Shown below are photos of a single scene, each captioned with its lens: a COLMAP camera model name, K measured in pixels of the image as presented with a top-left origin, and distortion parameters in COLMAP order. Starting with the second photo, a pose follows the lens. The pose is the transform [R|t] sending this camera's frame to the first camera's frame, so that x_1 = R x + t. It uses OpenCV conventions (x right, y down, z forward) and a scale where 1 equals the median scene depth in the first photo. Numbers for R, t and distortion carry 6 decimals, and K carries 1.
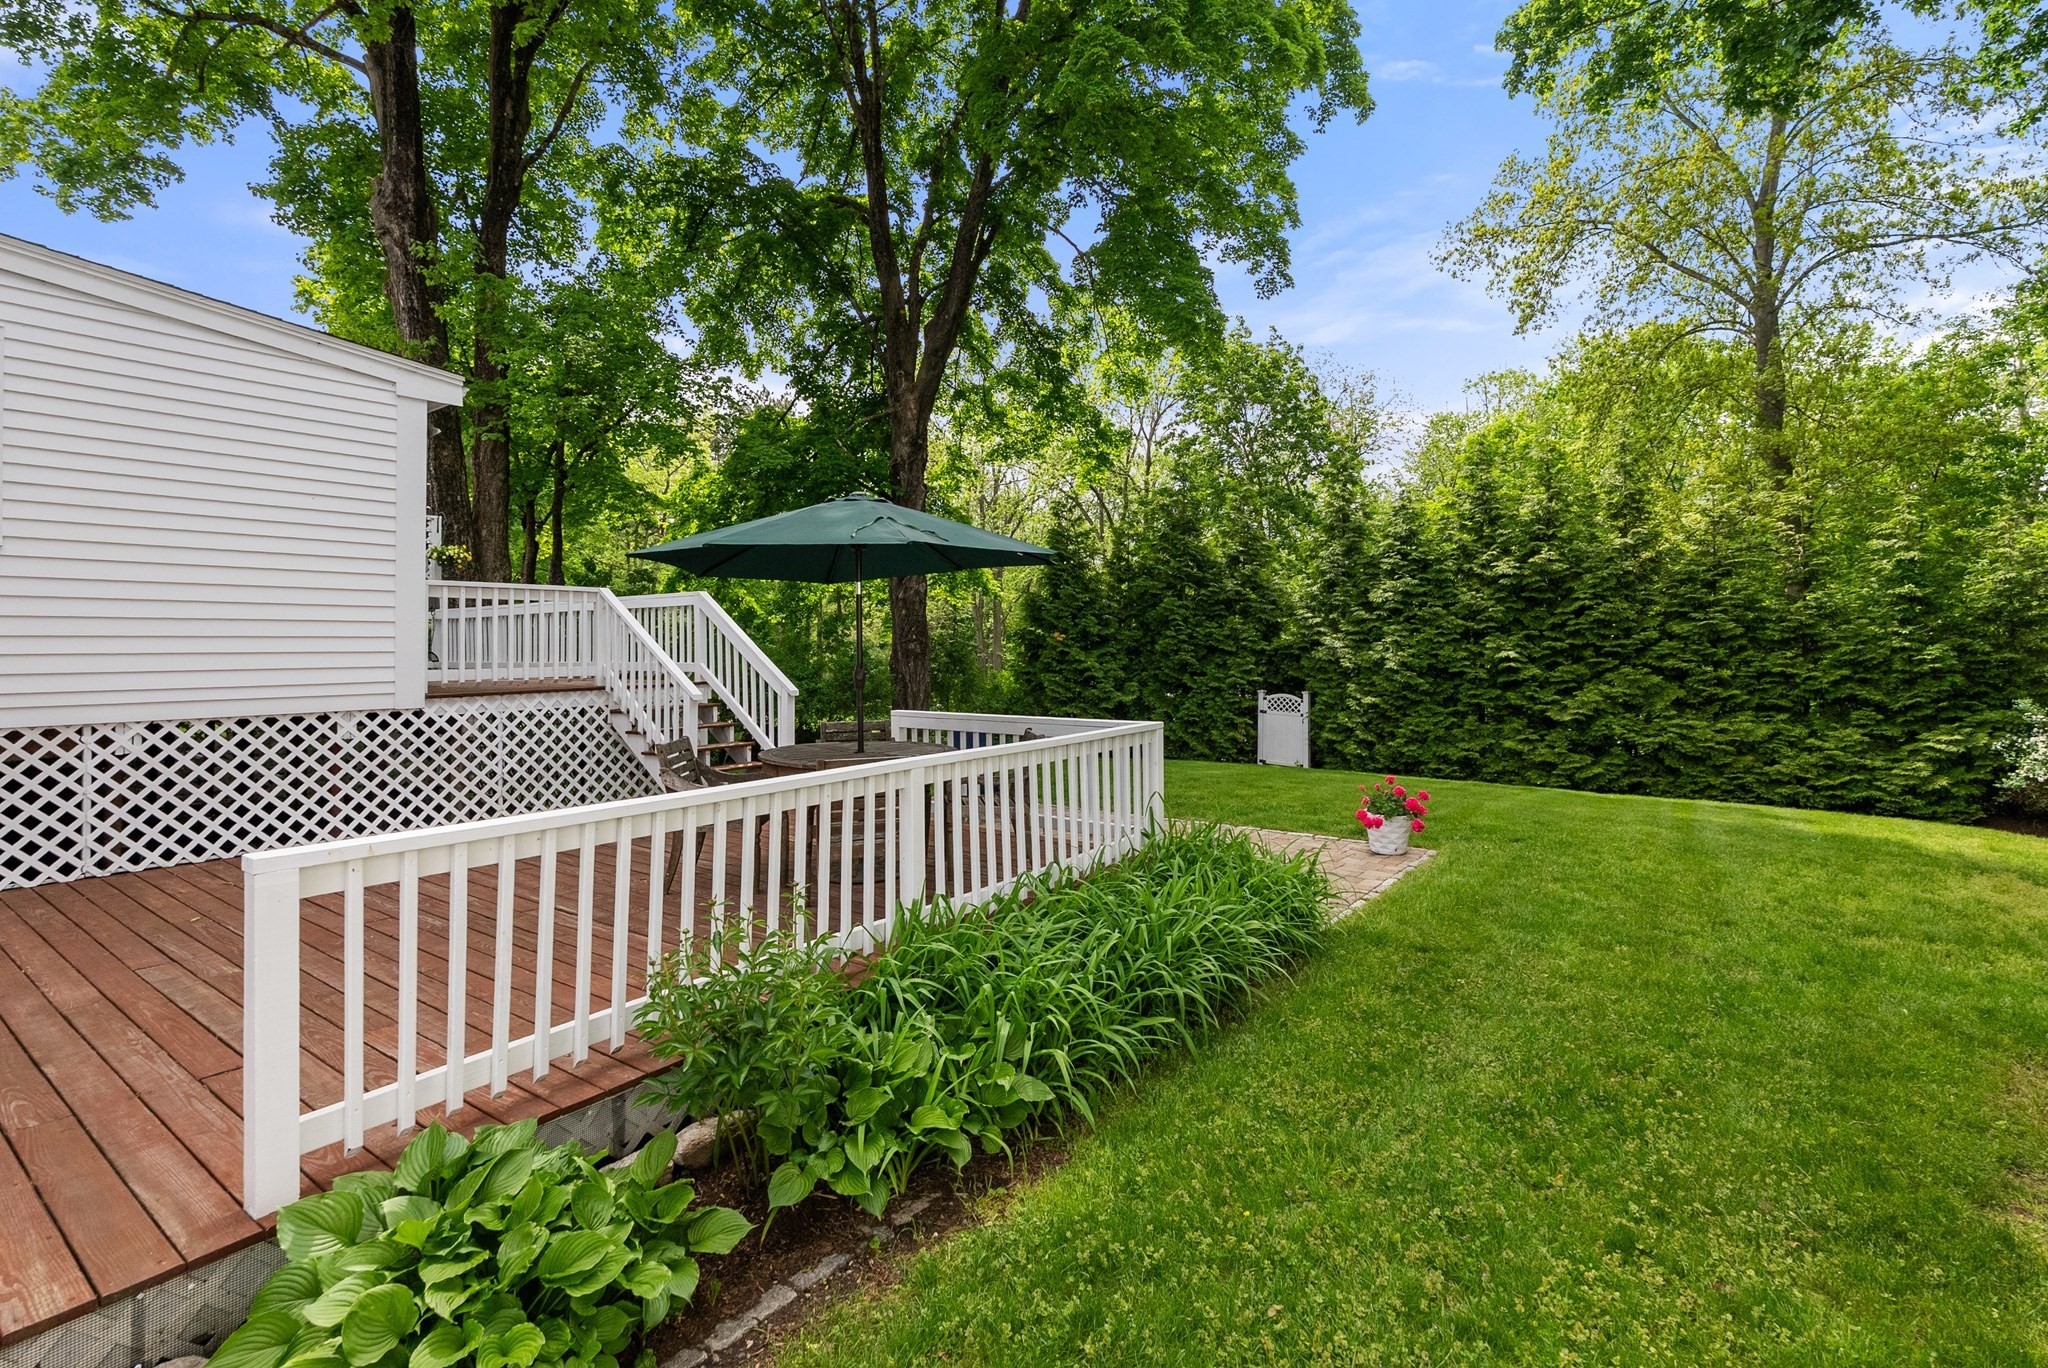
lens RADIAL K [[960.0, 0, 1029.3], [0, 960.0, 631.8], [0, 0, 1]] dist [-0.003726, -0.000994]
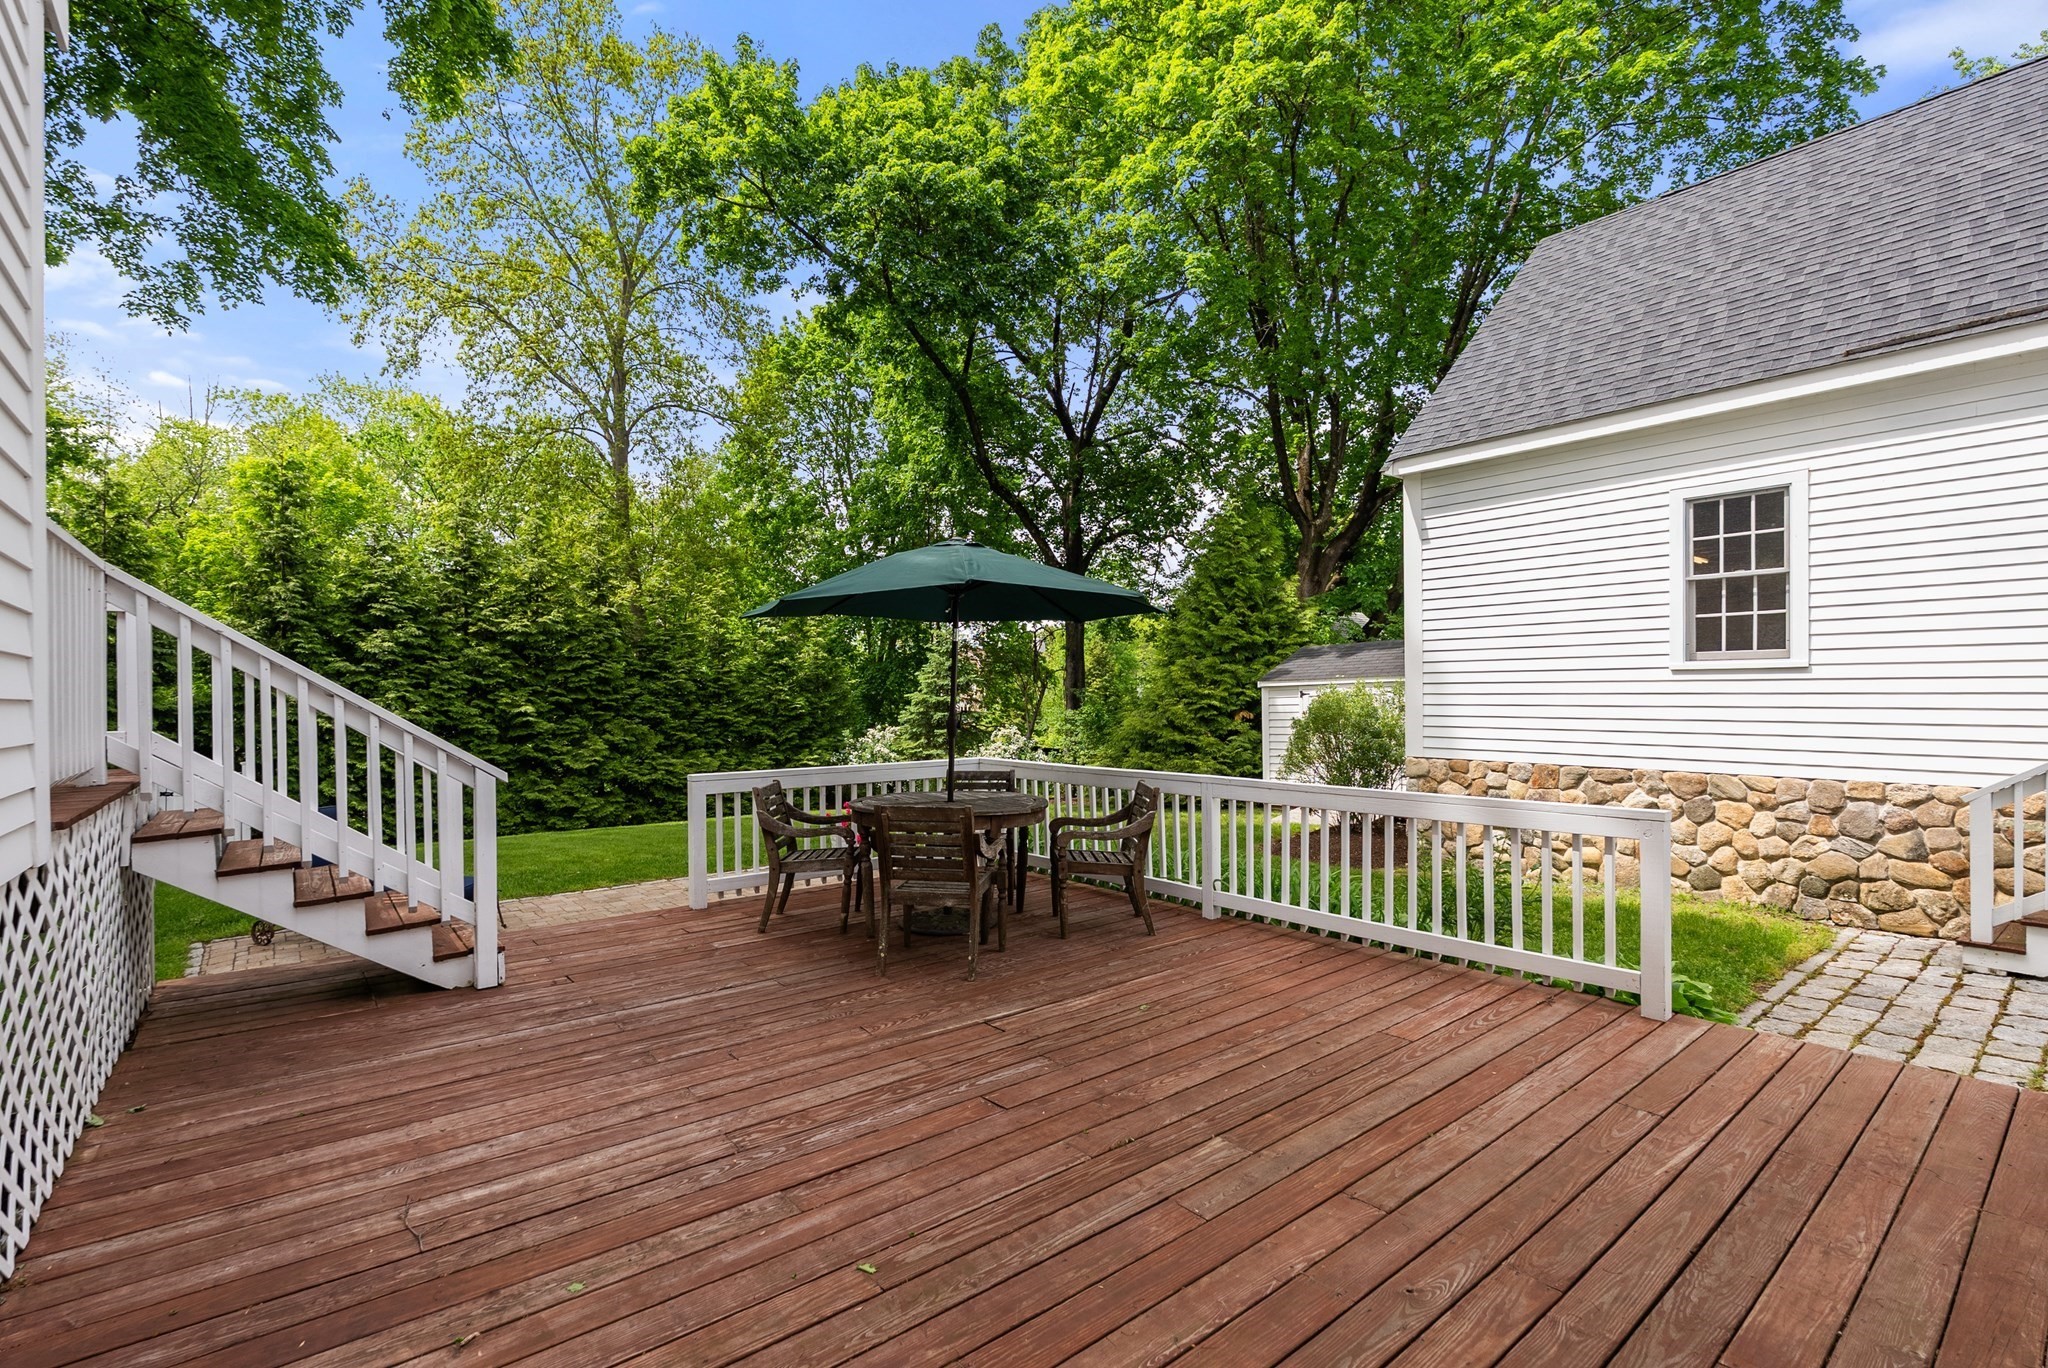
lens RADIAL K [[915.5, 0, 1020.4], [0, 915.5, 695.3], [0, 0, 1]] dist [-0.002435, 0.000014]
pose [[0.260033, 0.000016, 0.965600, -0.299346], [-0.002013, 0.999998, 0.000526, 0.006434], [-0.965598, -0.002081, 0.260032, 0.217738]]
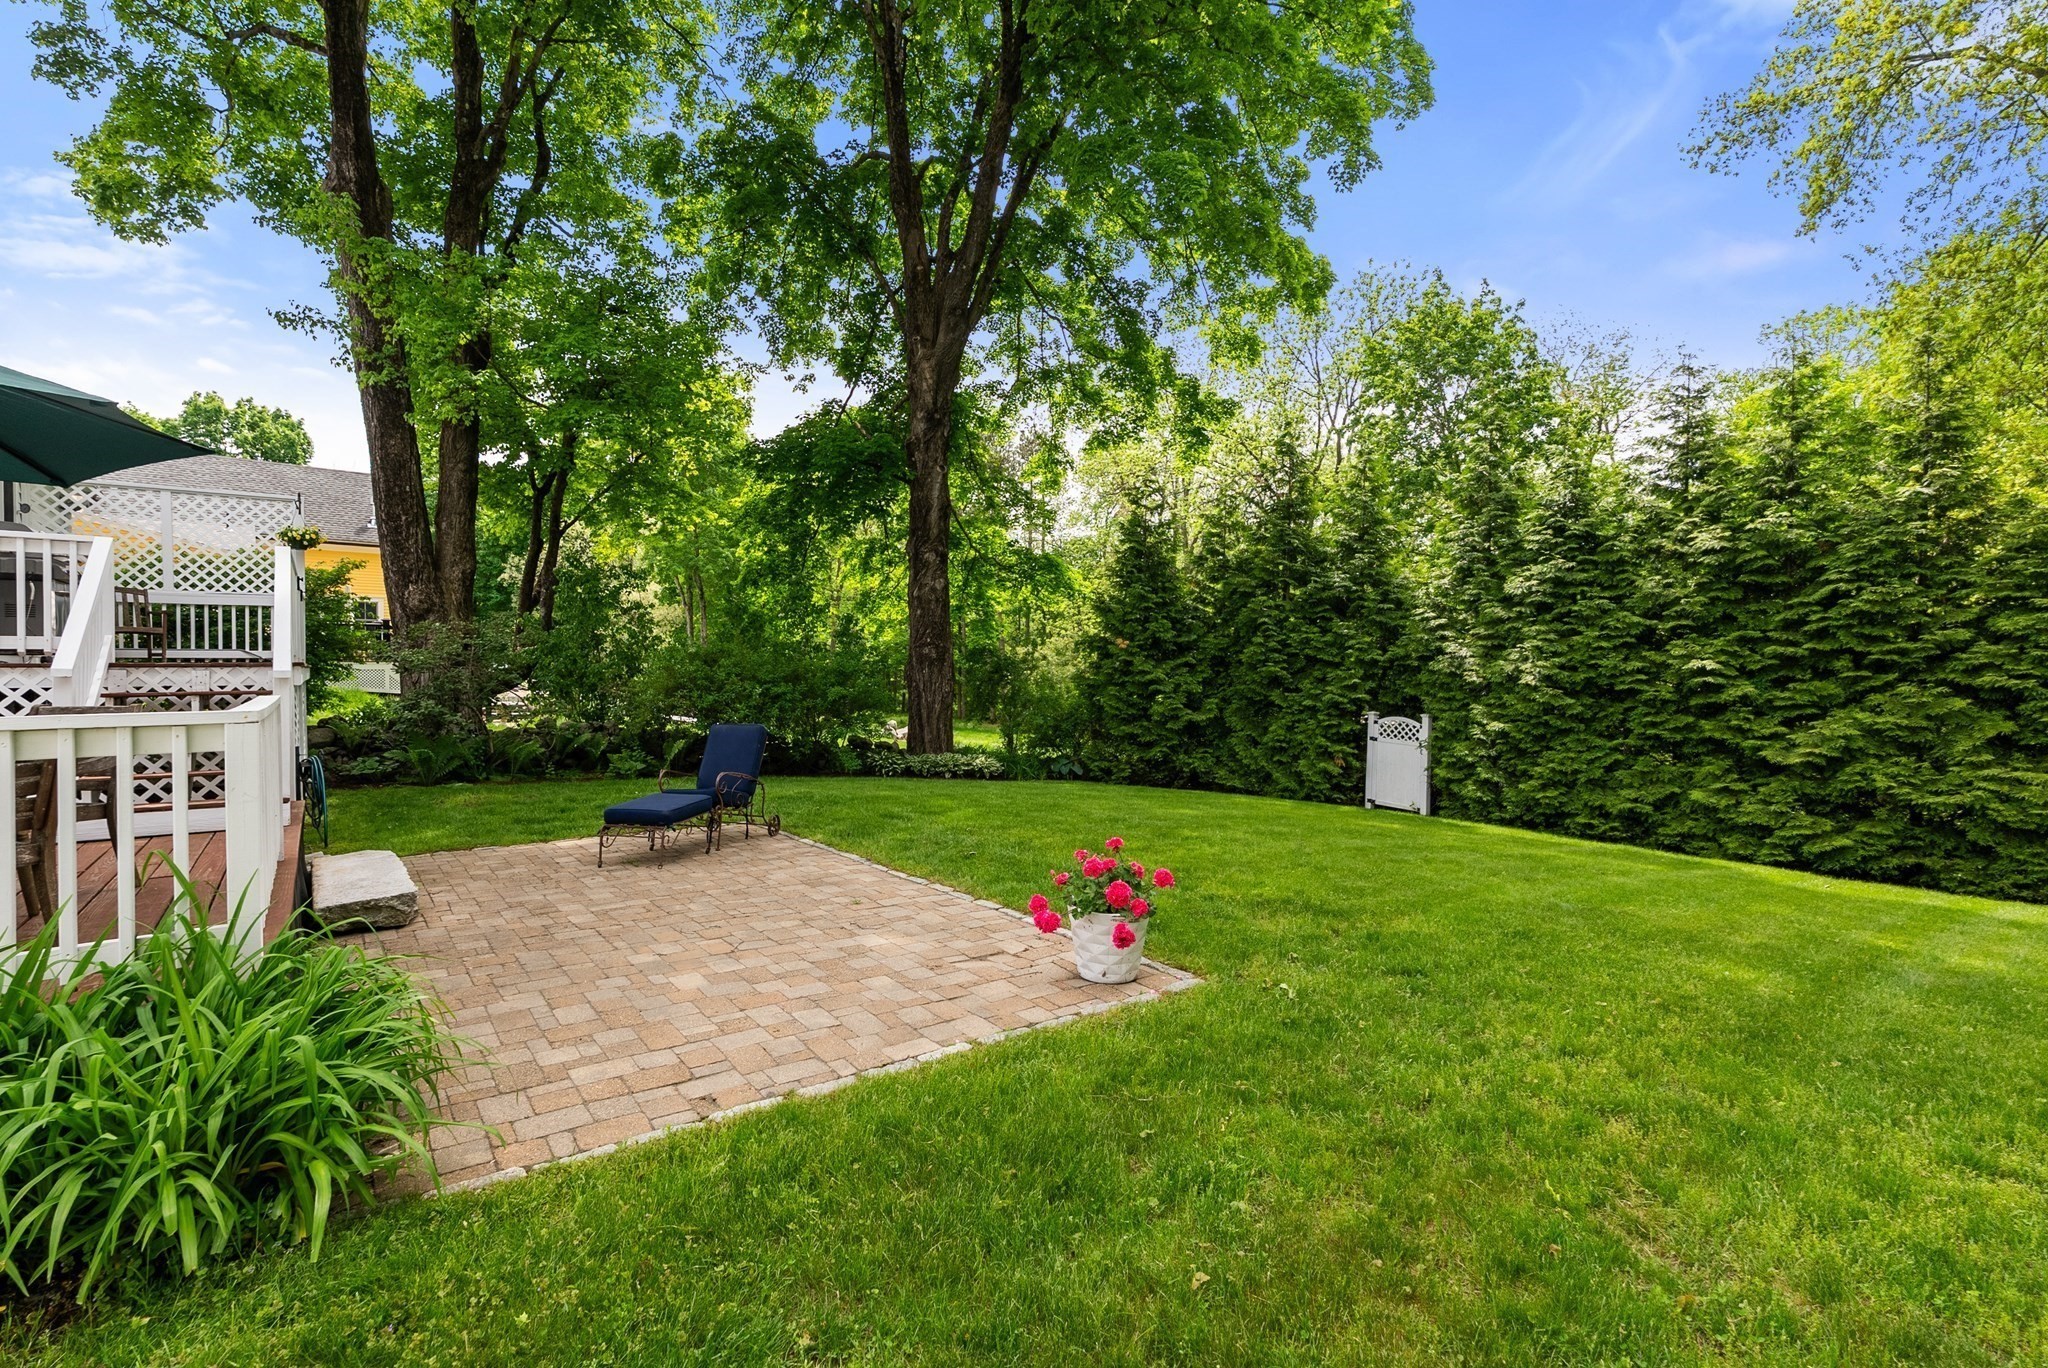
lens RADIAL K [[927.3, 0, 1024.0], [0, 927.3, 684.0], [0, 0, 1]] dist [-0.004505, 0.000112]
pose [[0.956276, 0.017390, -0.291949, 0.216860], [-0.010061, 0.999596, 0.026587, 0.023337], [0.292293, -0.022487, 0.956064, 0.214429]]
